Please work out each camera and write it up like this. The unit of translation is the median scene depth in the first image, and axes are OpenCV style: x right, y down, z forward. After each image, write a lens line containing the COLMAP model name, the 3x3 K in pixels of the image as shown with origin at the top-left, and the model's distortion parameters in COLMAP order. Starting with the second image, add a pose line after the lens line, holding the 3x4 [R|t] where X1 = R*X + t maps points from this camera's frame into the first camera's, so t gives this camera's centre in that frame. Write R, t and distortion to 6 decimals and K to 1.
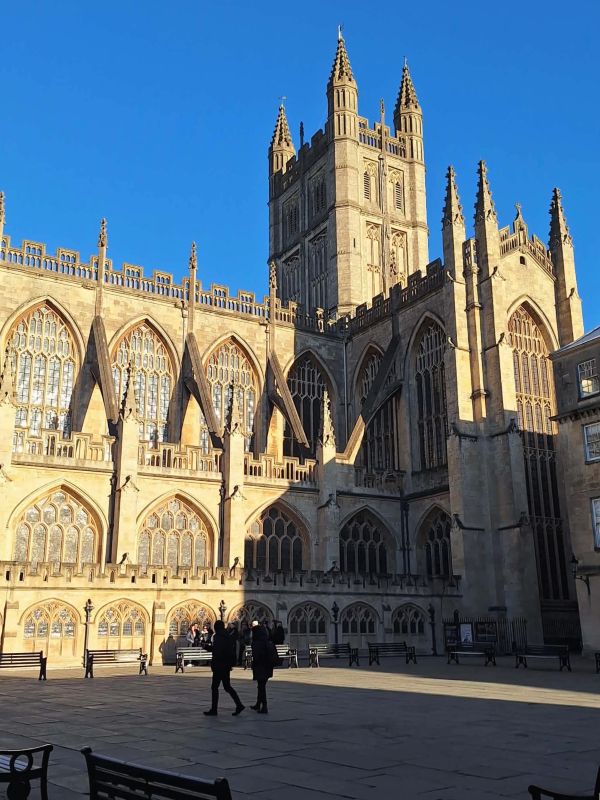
lens RADIAL K [[870.2, 0, 300.0], [0, 870.2, 400.0], [0, 0, 1]] dist [0.122769, -0.000173]
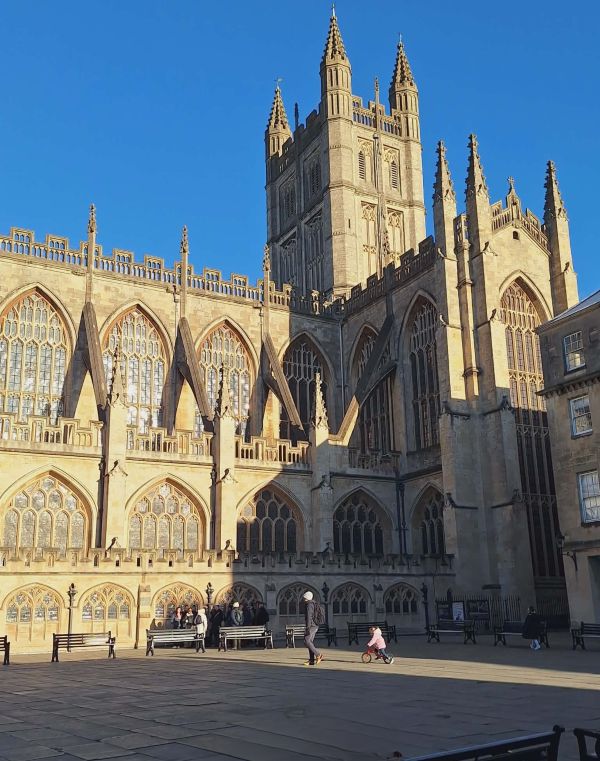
lens RADIAL K [[856.1, 0, 297.2], [0, 856.1, 406.6], [0, 0, 1]] dist [0.119089, -0.039837]
pose [[0.999435, -0.020819, -0.026390, 0.029855], [0.021415, 0.999518, 0.022490, 0.005832], [0.025909, -0.023043, 0.999399, 0.019421]]
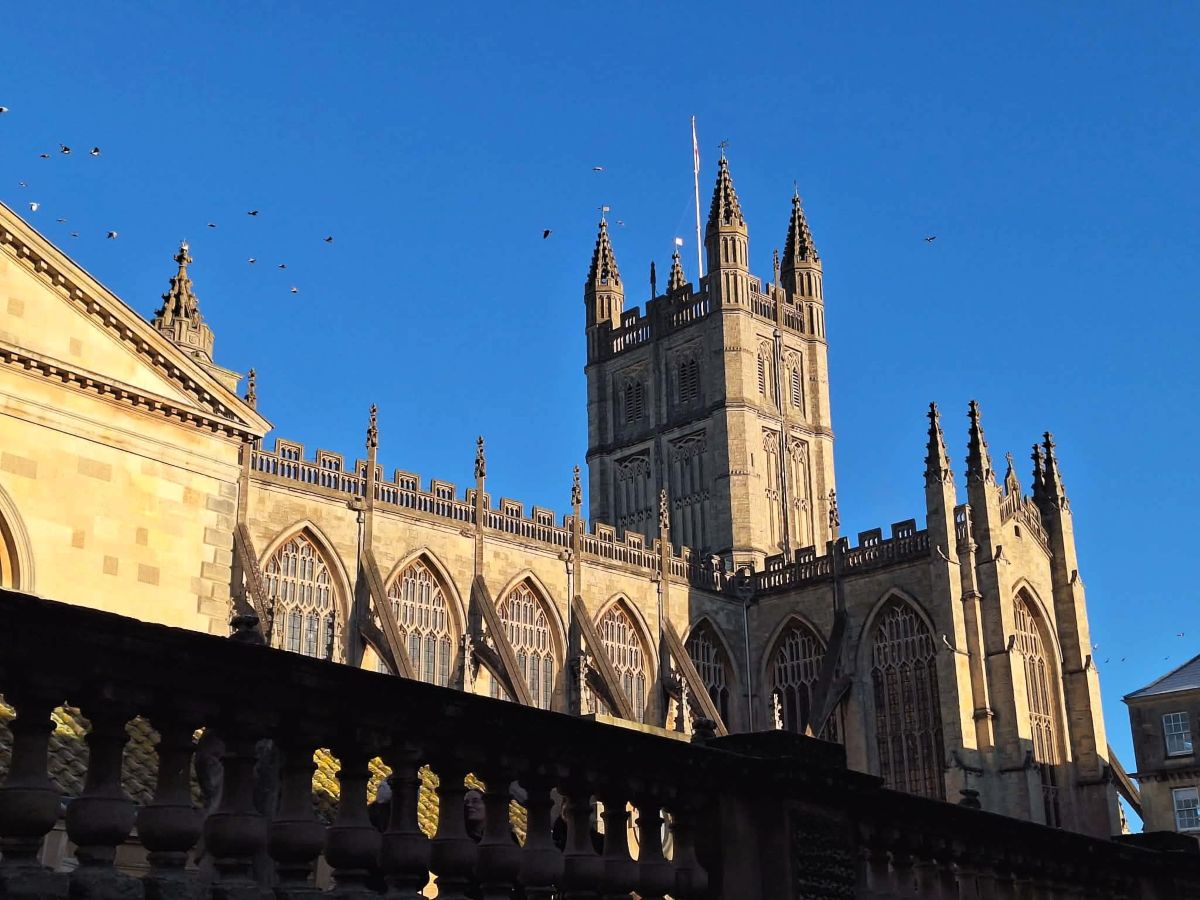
lens RADIAL K [[1676.1, 0, 600.0], [0, 1676.1, 450.0], [0, 0, 1]] dist [0.135960, -0.101630]
pose [[0.976766, 0.071318, 0.202093, -0.408030], [-0.058972, 0.996044, -0.066477, -0.109030], [-0.206034, 0.053014, 0.977108, -0.376011]]
